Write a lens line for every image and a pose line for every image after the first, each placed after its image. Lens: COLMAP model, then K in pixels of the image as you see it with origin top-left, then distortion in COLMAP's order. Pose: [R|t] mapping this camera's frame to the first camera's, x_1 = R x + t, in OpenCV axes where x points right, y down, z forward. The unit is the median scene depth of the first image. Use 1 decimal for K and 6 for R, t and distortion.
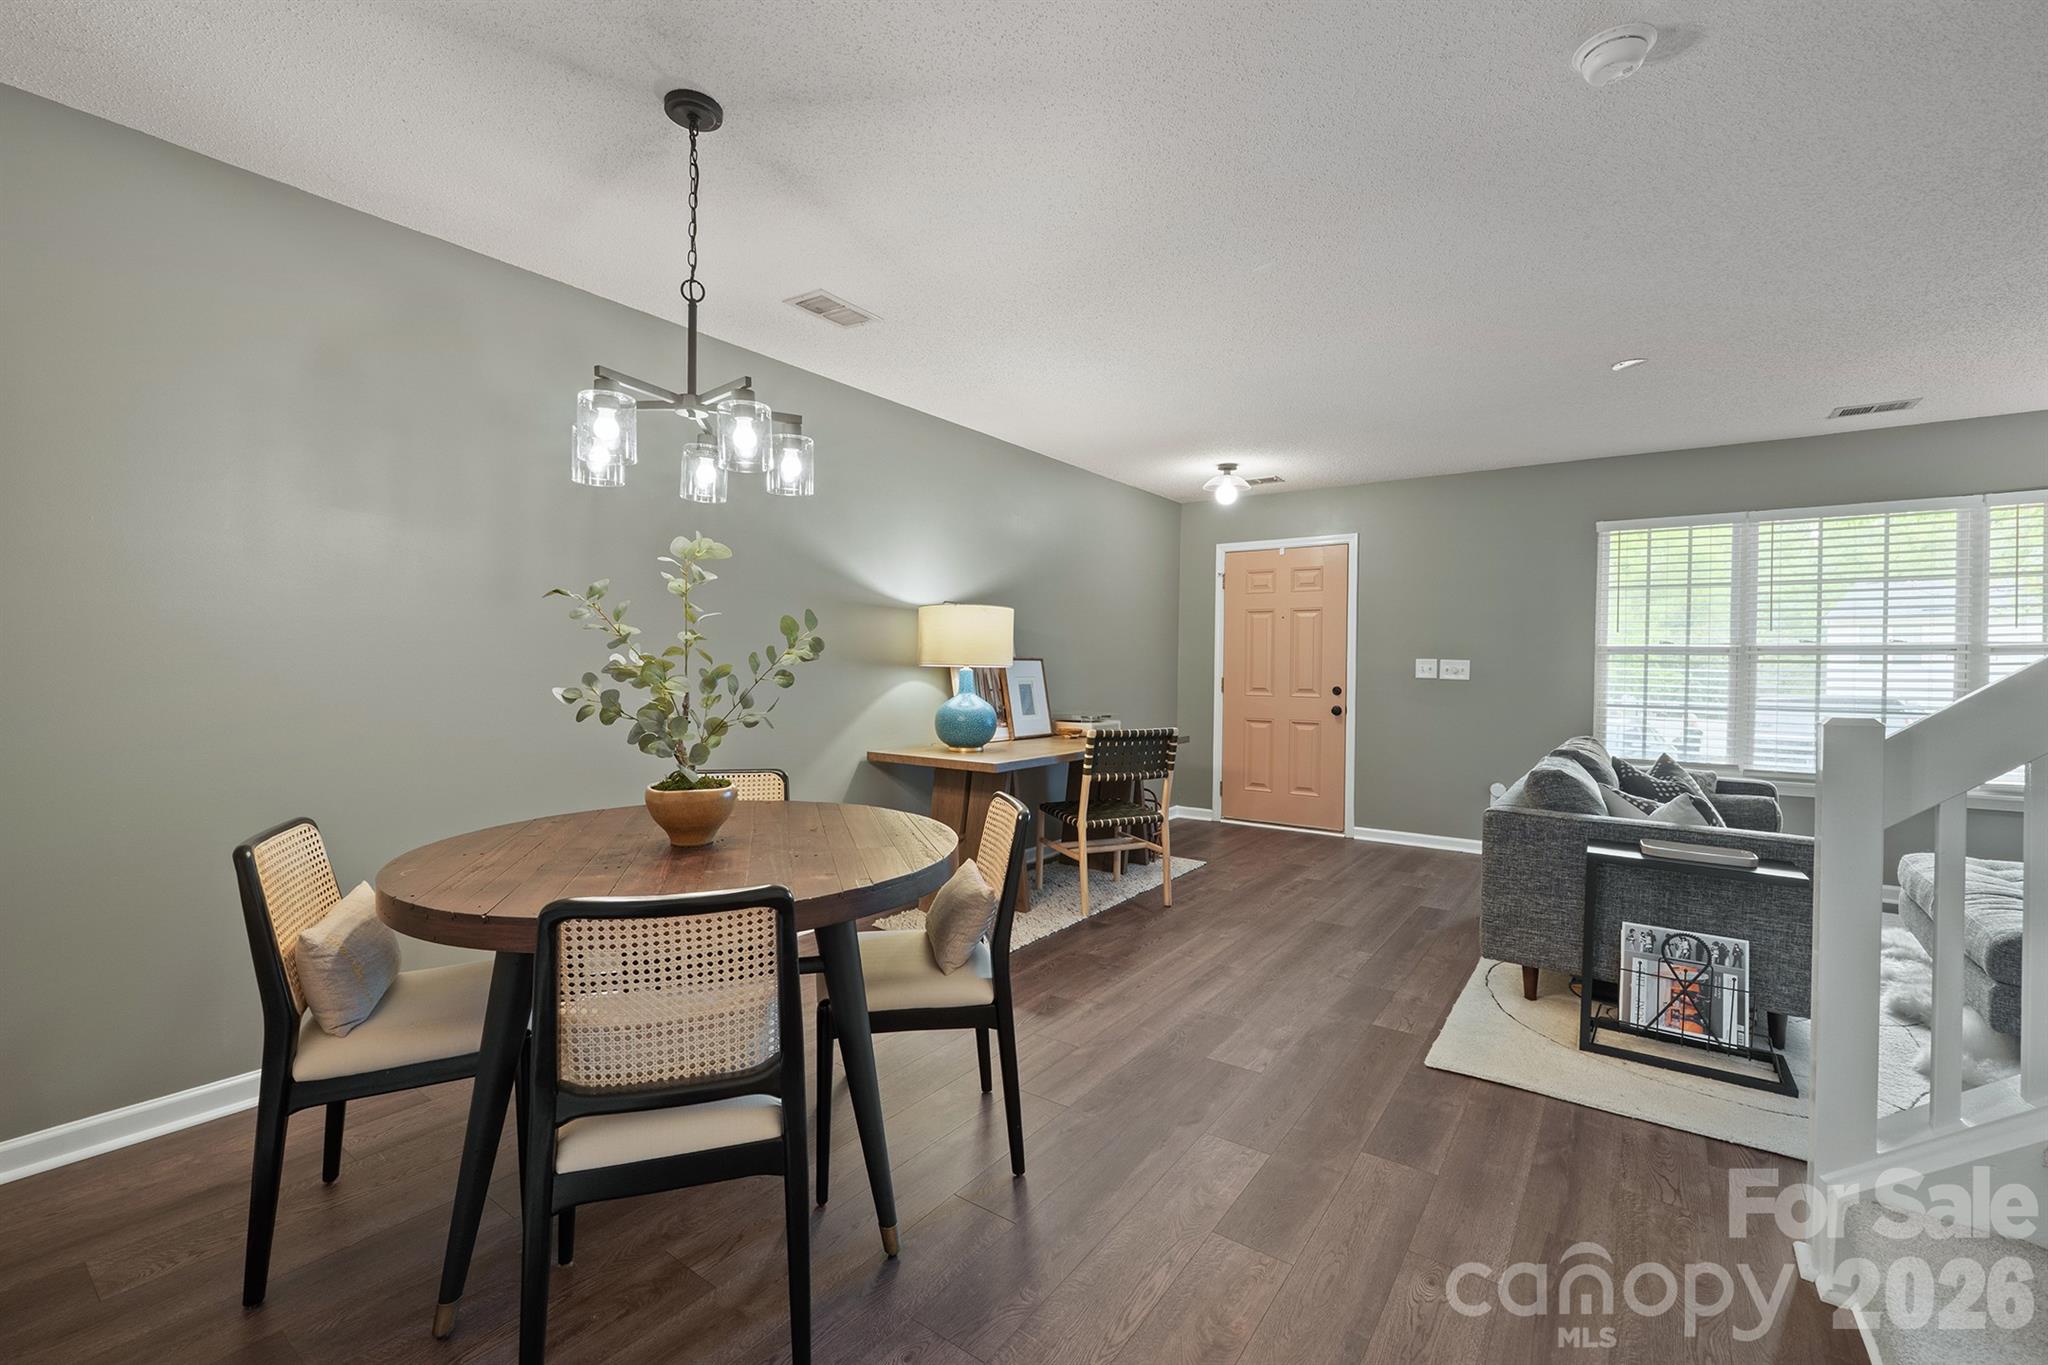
lens RADIAL K [[860.6, 0, 1020.6], [0, 860.6, 675.6], [0, 0, 1]] dist [-0.008992, -0.000993]
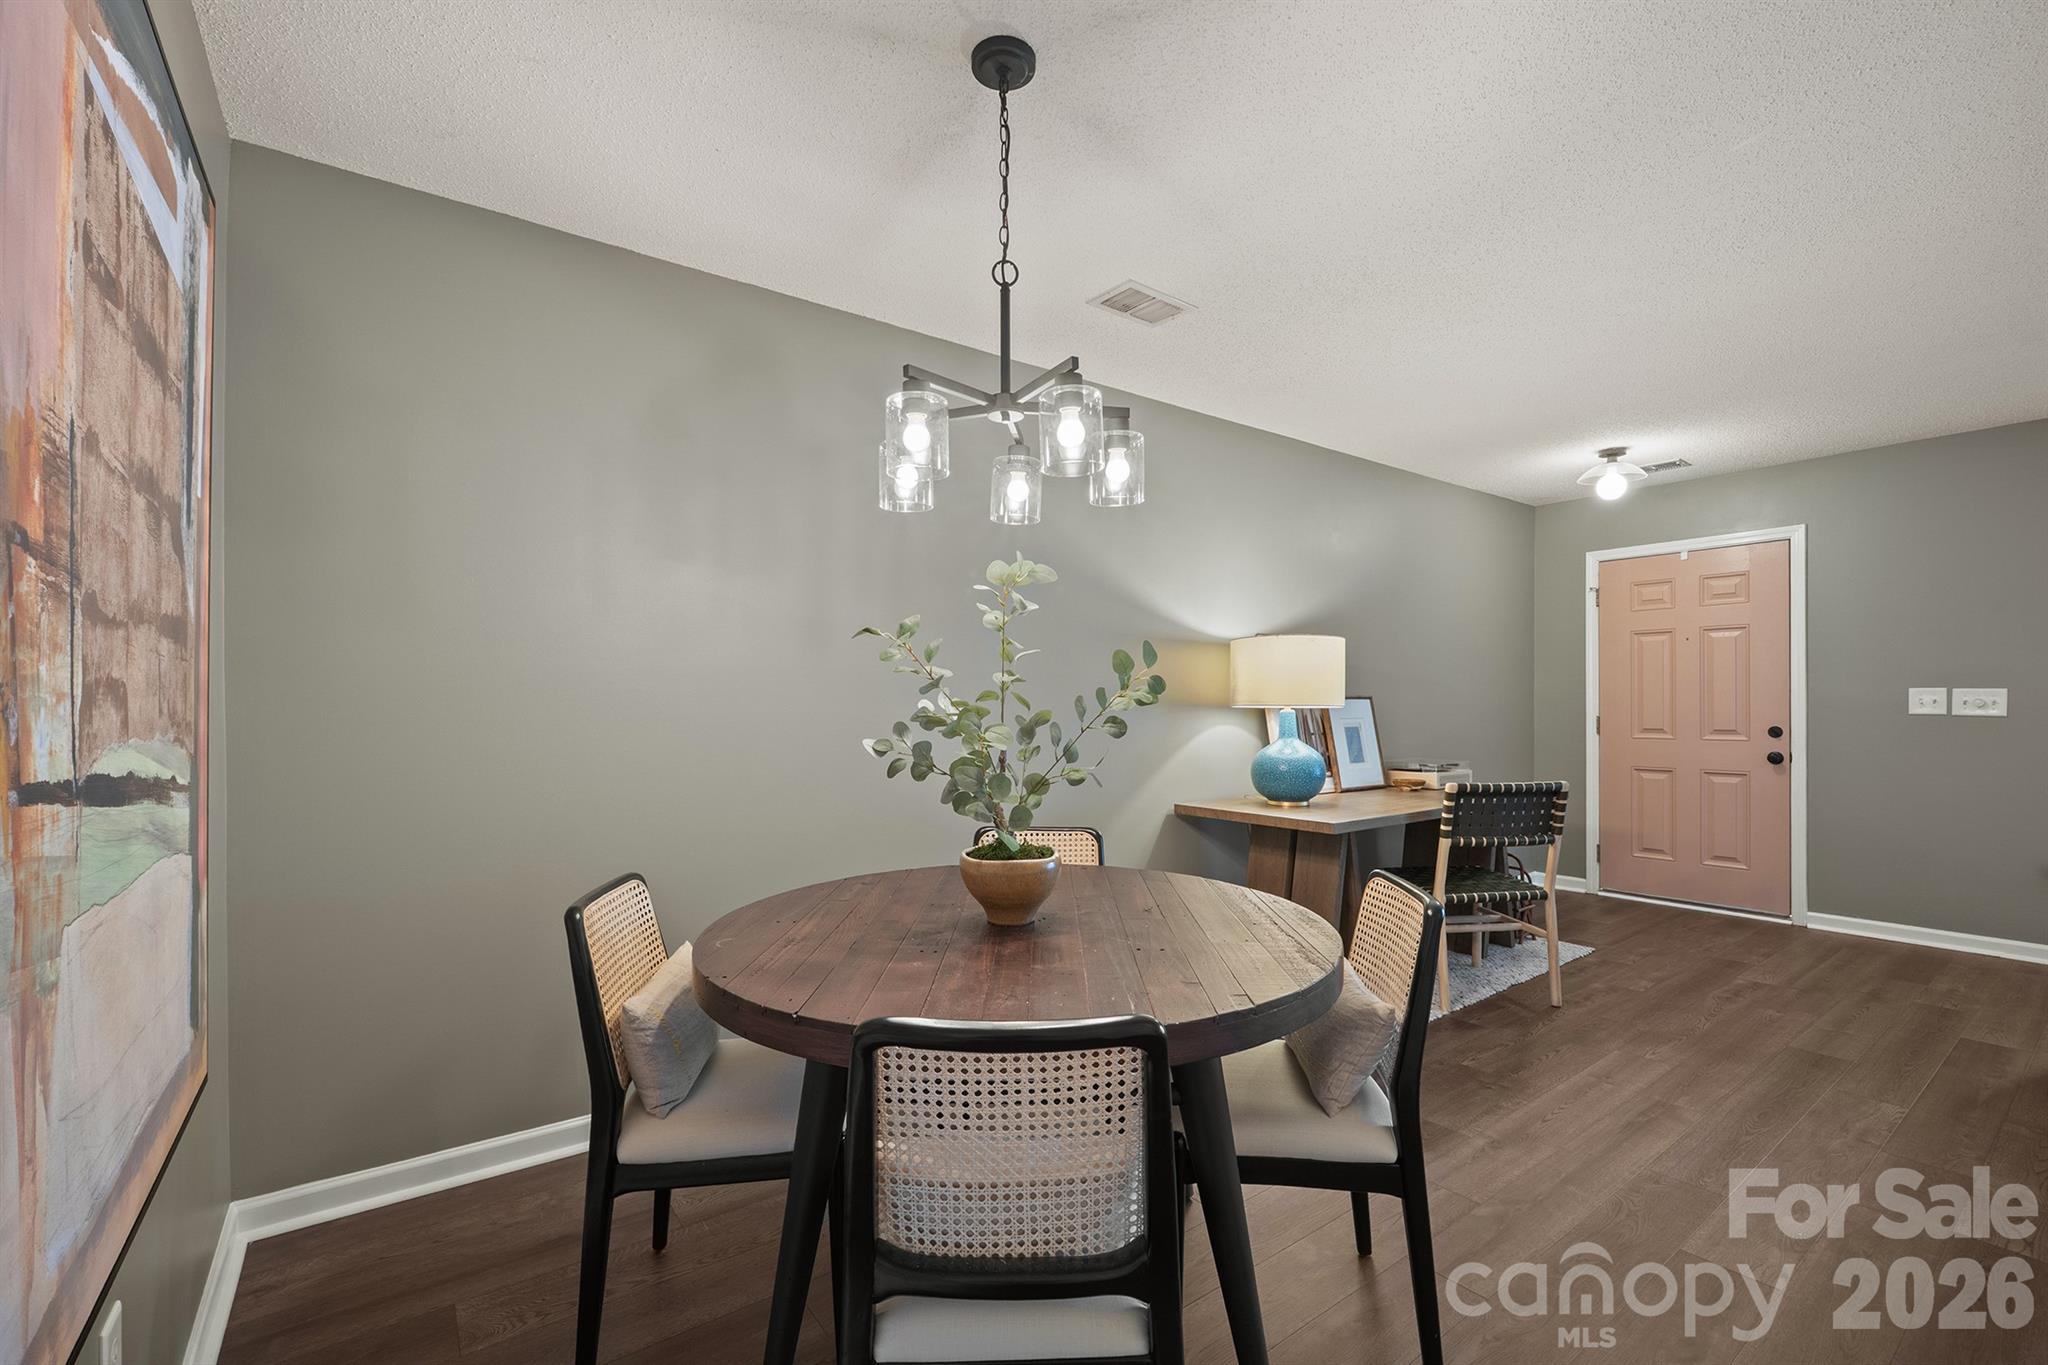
lens RADIAL K [[860.6, 0, 1005.0], [0, 860.6, 708.4], [0, 0, 1]] dist [-0.008992, -0.000993]
pose [[0.946024, -0.013447, -0.323816, -0.108058], [0.010324, 0.999882, -0.011362, -0.005598], [0.323931, 0.007406, 0.946052, 0.188940]]
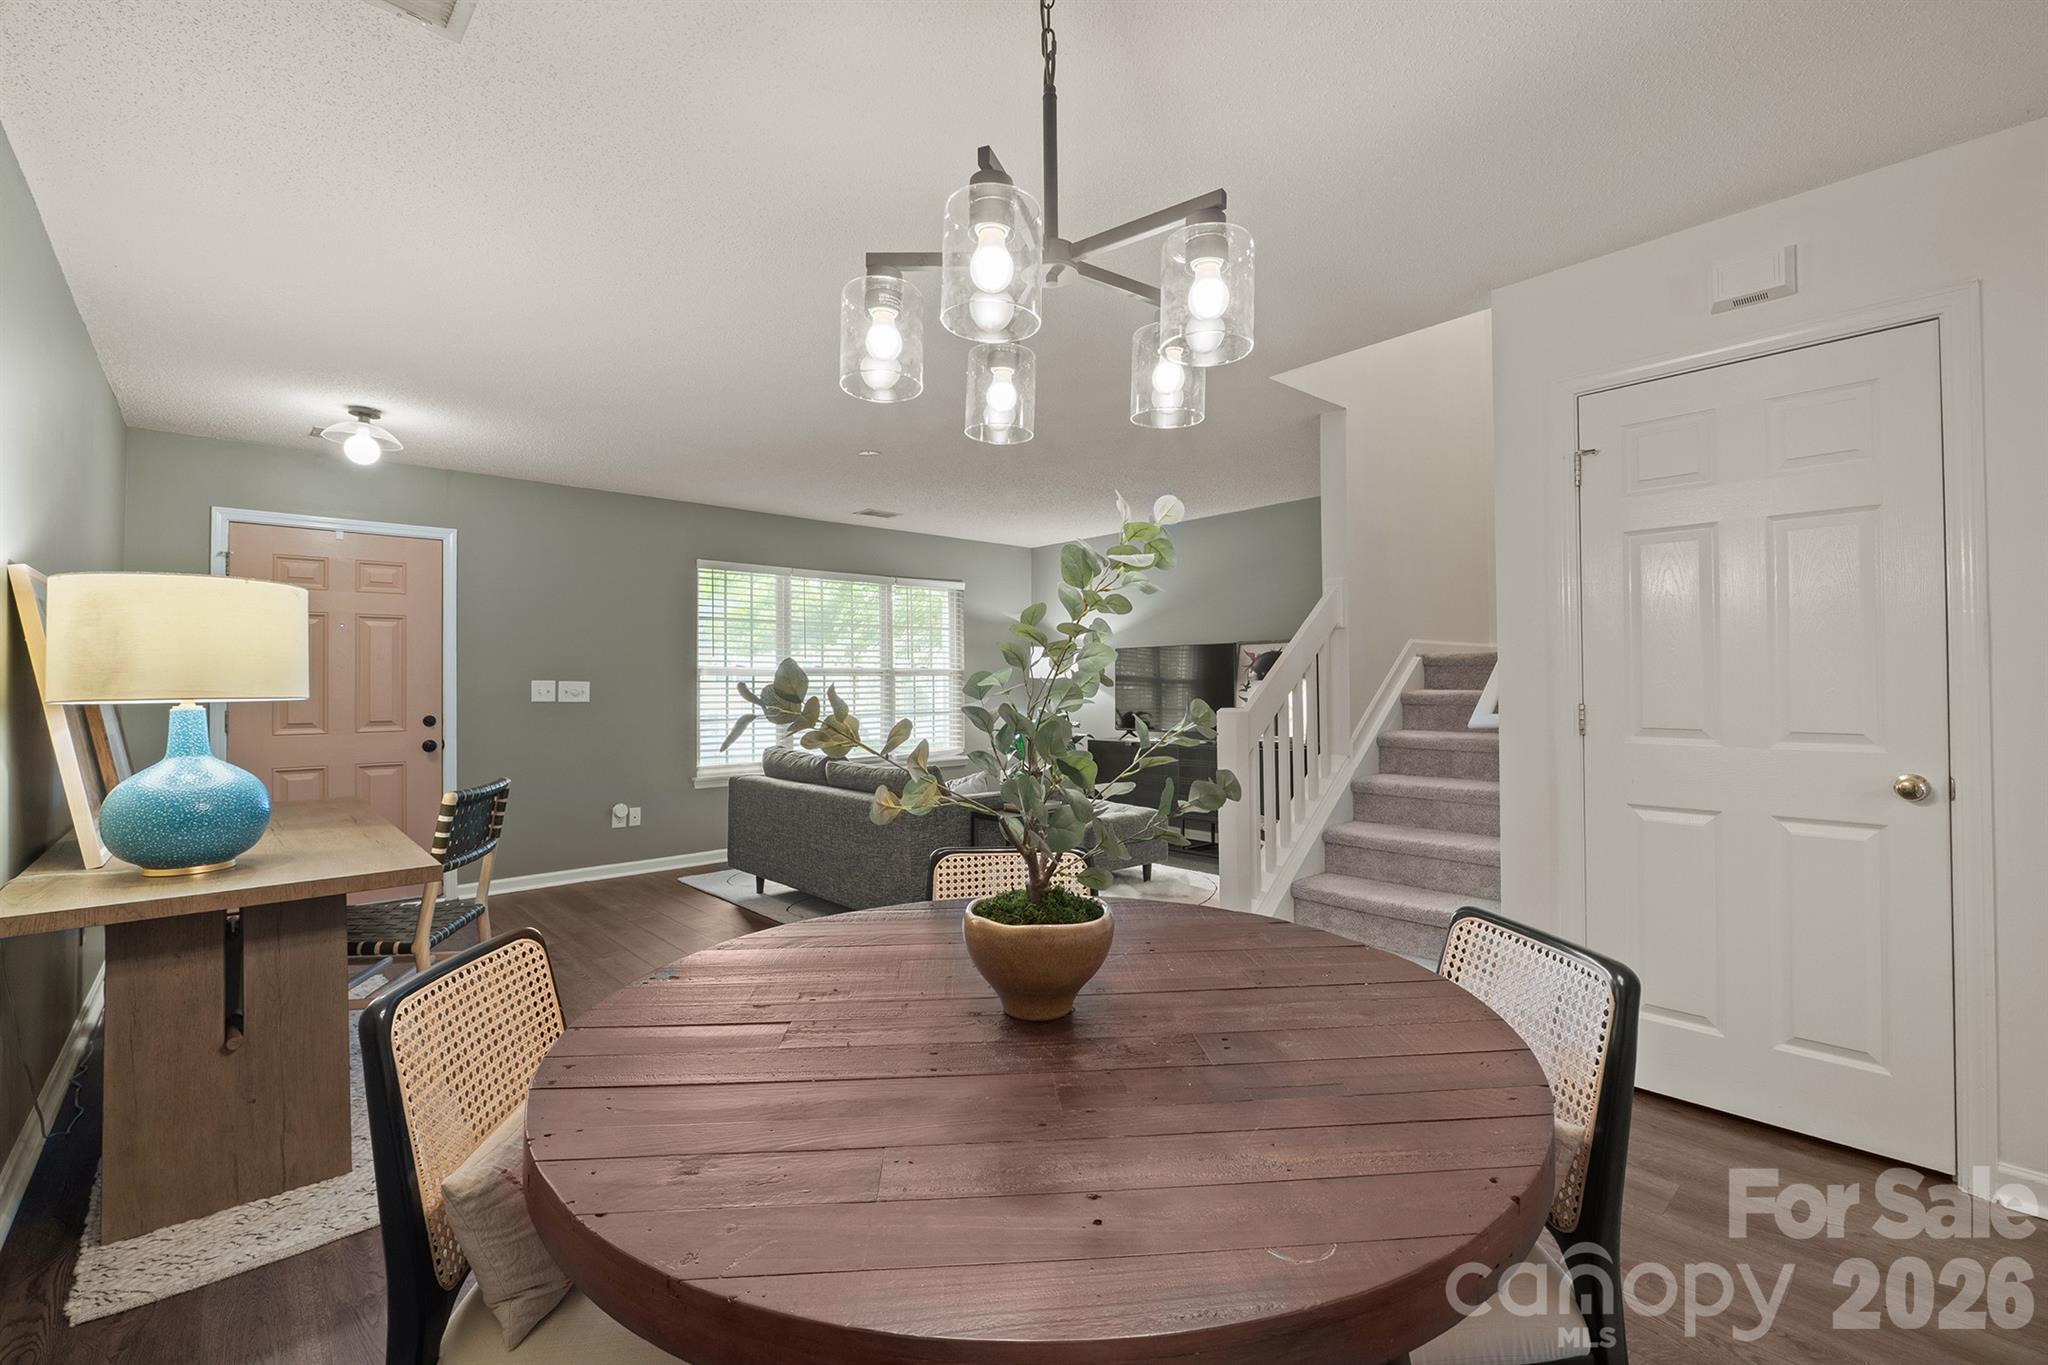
lens RADIAL K [[860.6, 0, 1040.7], [0, 860.6, 681.4], [0, 0, 1]] dist [-0.008992, -0.000993]
pose [[0.220884, -0.007566, 0.975271, -0.905781], [0.022628, 0.999741, 0.002631, -0.027039], [-0.975038, 0.021487, 0.220997, 0.854079]]
